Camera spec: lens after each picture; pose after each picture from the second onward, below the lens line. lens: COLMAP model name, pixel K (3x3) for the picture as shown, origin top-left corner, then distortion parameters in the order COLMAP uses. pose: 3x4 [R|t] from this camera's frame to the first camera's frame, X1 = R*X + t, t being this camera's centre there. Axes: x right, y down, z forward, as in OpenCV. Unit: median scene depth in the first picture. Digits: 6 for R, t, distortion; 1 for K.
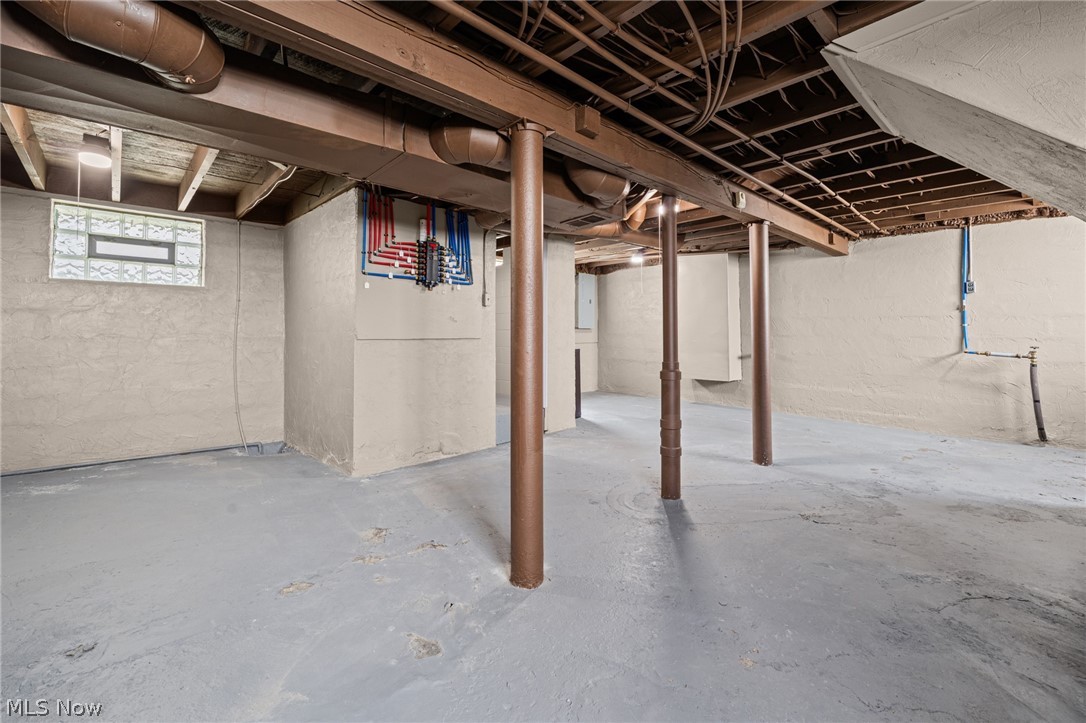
lens RADIAL K [[450.5, 0, 541.2], [0, 450.5, 324.1], [0, 0, 1]] dist [0.001064, 0.000404]
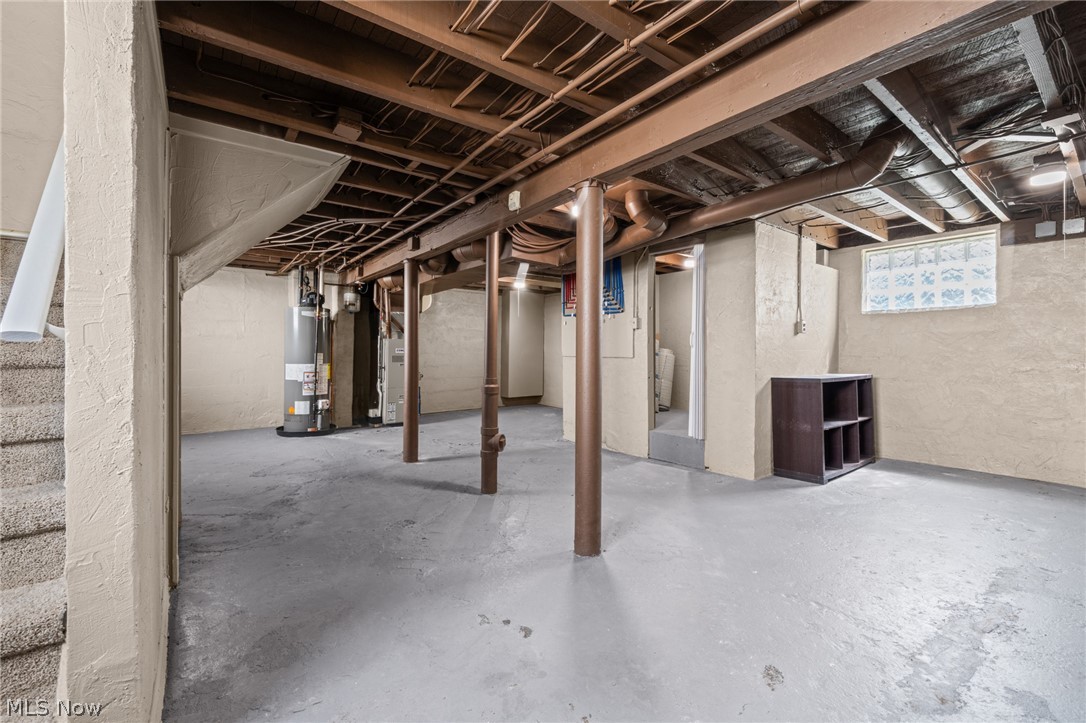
lens RADIAL K [[431.5, 0, 539.5], [0, 431.5, 355.6], [0, 0, 1]] dist [-0.002460, 0.000014]
pose [[-0.079326, 0.010261, -0.996796, 1.094686], [0.008949, 0.999914, 0.009581, 0.015299], [0.996809, -0.008160, -0.079411, 0.961207]]
